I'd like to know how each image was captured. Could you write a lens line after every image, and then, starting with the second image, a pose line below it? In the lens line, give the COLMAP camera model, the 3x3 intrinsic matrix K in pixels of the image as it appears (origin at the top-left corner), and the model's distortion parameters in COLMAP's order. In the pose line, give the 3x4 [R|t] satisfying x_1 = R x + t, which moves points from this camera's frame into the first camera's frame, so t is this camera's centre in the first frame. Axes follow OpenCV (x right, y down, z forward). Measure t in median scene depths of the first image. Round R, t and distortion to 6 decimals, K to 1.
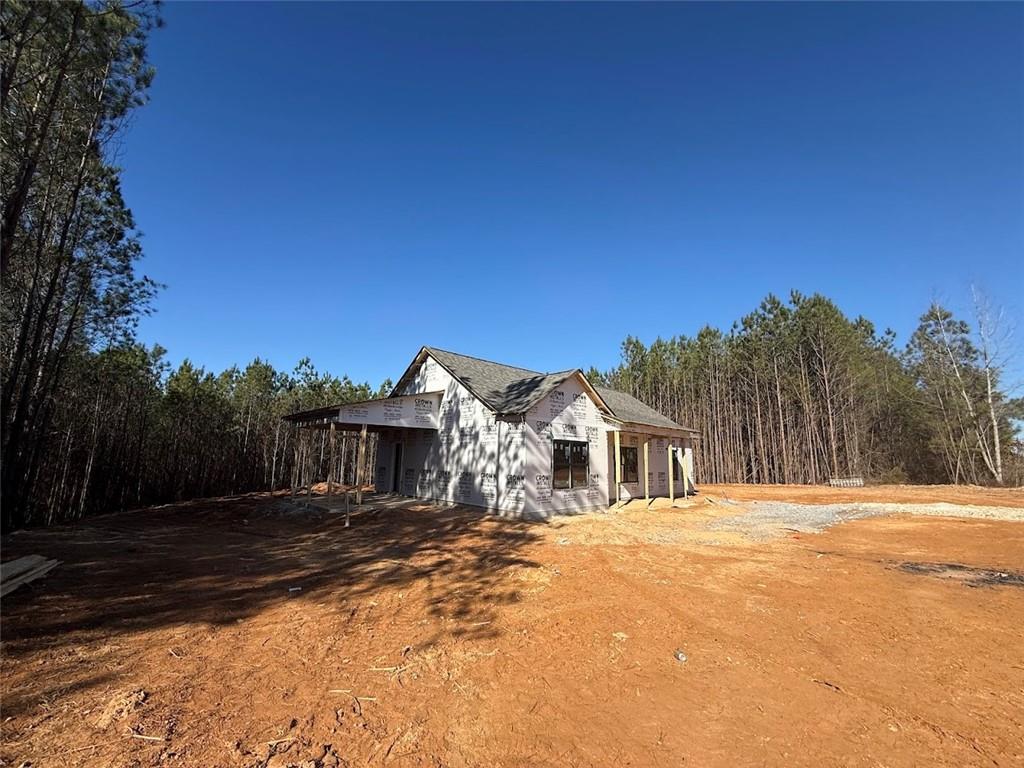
lens RADIAL K [[406.9, 0, 512.0], [0, 406.9, 384.0], [0, 0, 1]] dist [-0.000063, 0.000189]
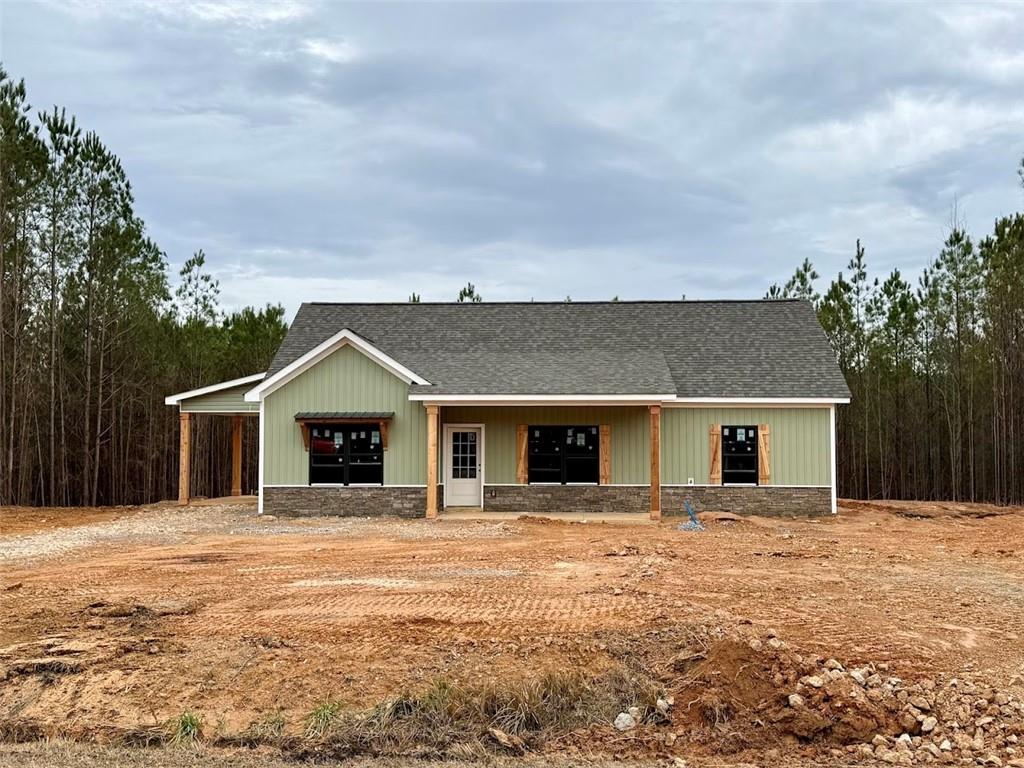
lens RADIAL K [[1045.9, 0, 512.0], [0, 1045.9, 384.0], [0, 0, 1]] dist [0.170995, -0.356611]
pose [[0.688371, -0.057252, -0.723095, 0.672494], [0.146401, 0.987331, 0.061198, -0.003733], [0.710431, -0.147988, 0.688032, -0.041963]]
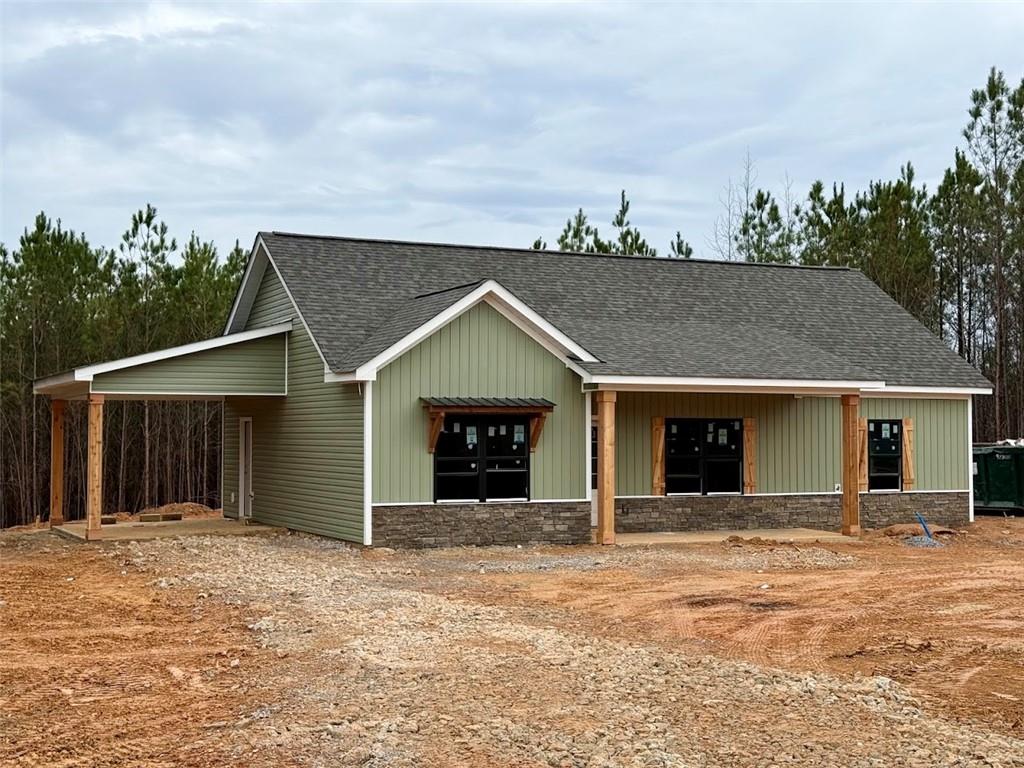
lens RADIAL K [[1431.4, 0, 516.5], [0, 1431.4, 372.2], [0, 0, 1]] dist [0.136120, -0.054699]
pose [[0.951382, -0.032837, -0.306260, 0.290093], [0.074807, 0.989164, 0.126329, -0.057079], [0.298793, -0.143097, 0.943529, -0.282659]]
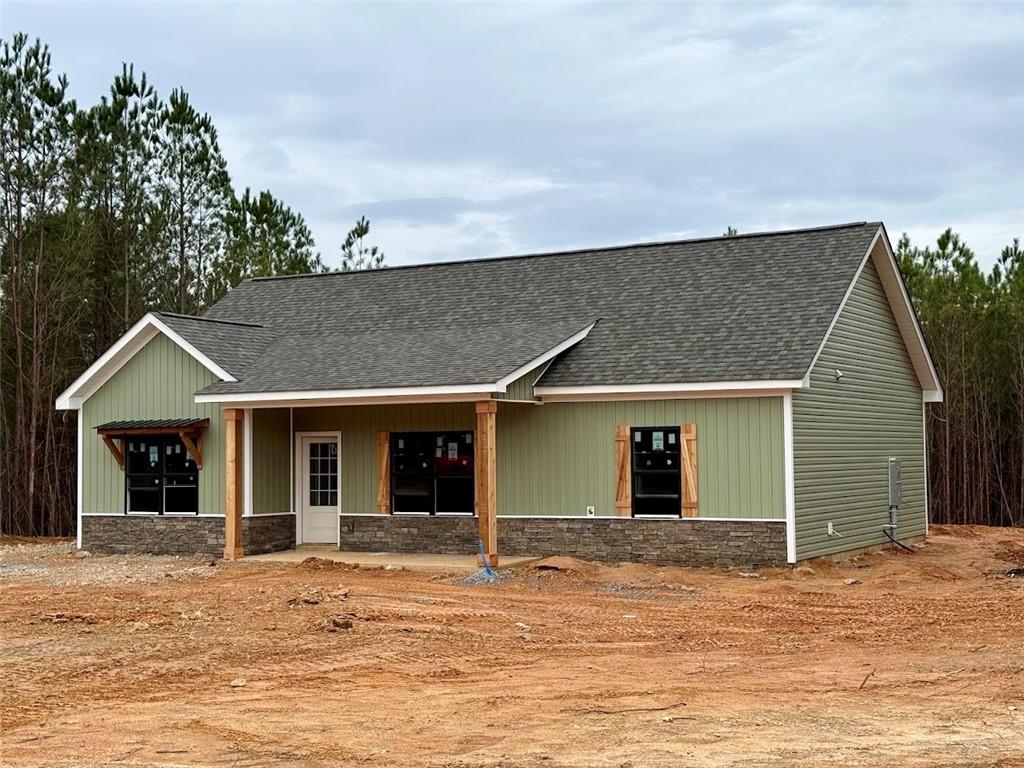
lens RADIAL K [[1431.4, 0, 516.5], [0, 1431.4, 372.2], [0, 0, 1]] dist [0.136120, -0.054699]
pose [[0.291623, -0.077990, -0.953349, 0.866338], [0.192338, 0.981095, -0.021425, 0.072801], [0.936996, -0.177117, 0.301110, 0.330721]]
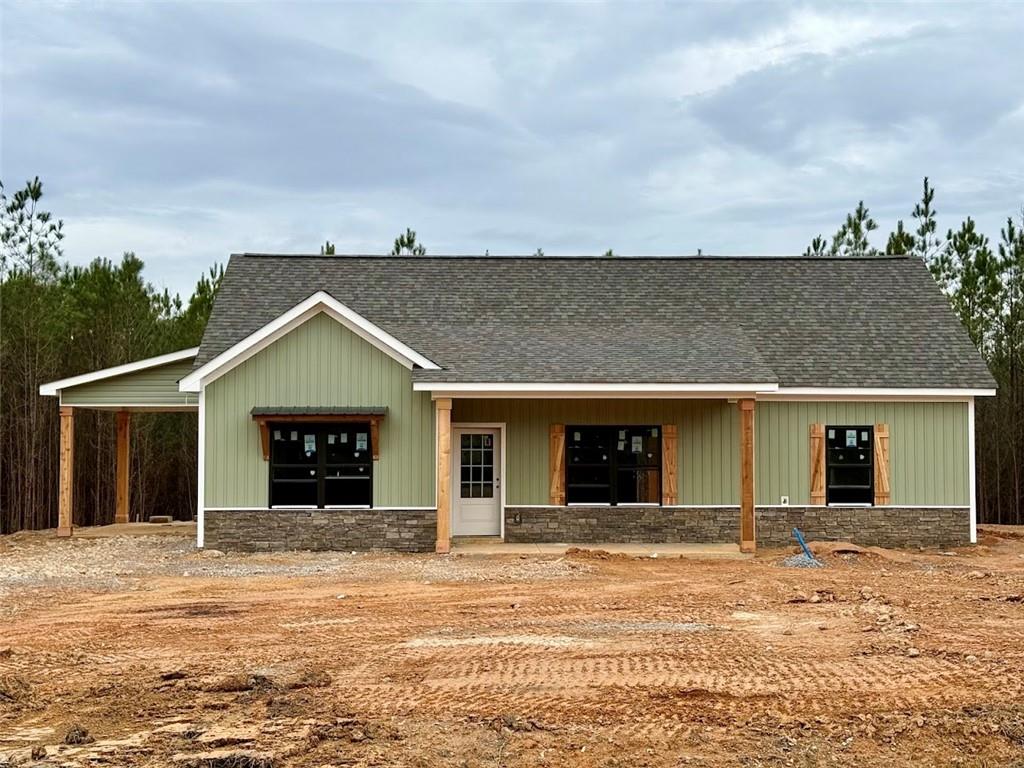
lens RADIAL K [[1431.4, 0, 516.5], [0, 1431.4, 372.2], [0, 0, 1]] dist [0.136120, -0.054699]
pose [[0.747195, -0.052286, -0.662545, 0.614982], [0.136462, 0.987730, 0.075948, -0.015109], [0.650444, -0.147160, 0.745162, -0.095603]]
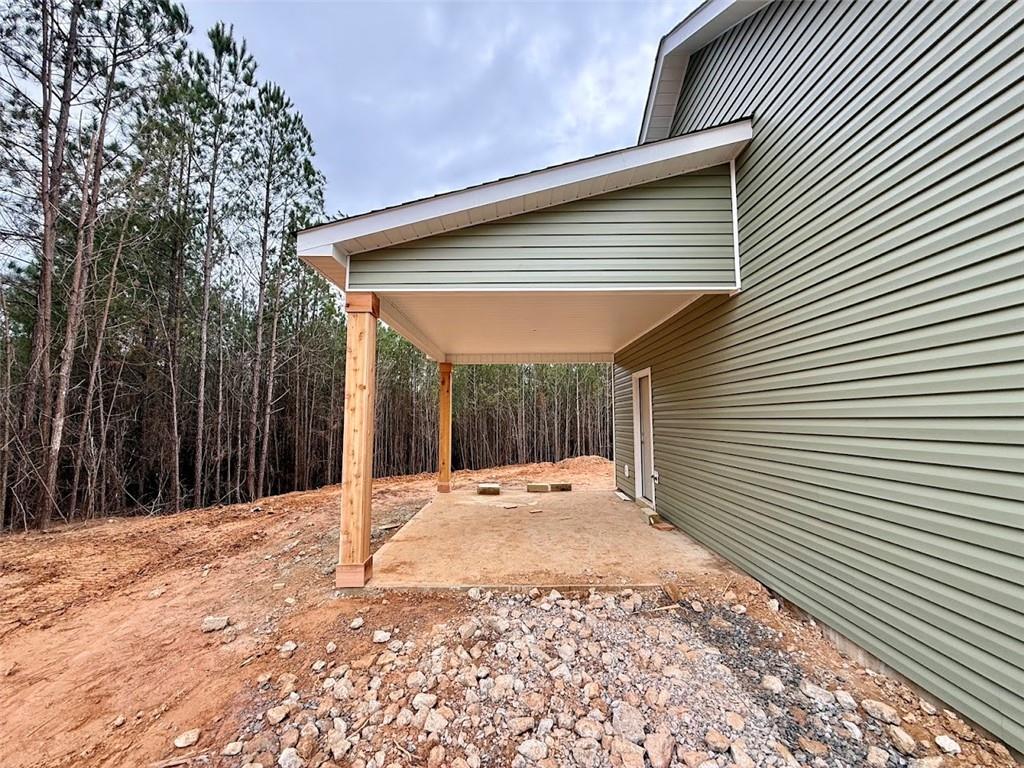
lens RADIAL K [[406.9, 0, 512.0], [0, 406.9, 384.0], [0, 0, 1]] dist [-0.000063, 0.000189]
pose [[0.719236, -0.080471, -0.690090, -0.049118], [0.141243, 0.989463, 0.031828, 0.060237], [0.680257, -0.120362, 0.723024, 0.312470]]
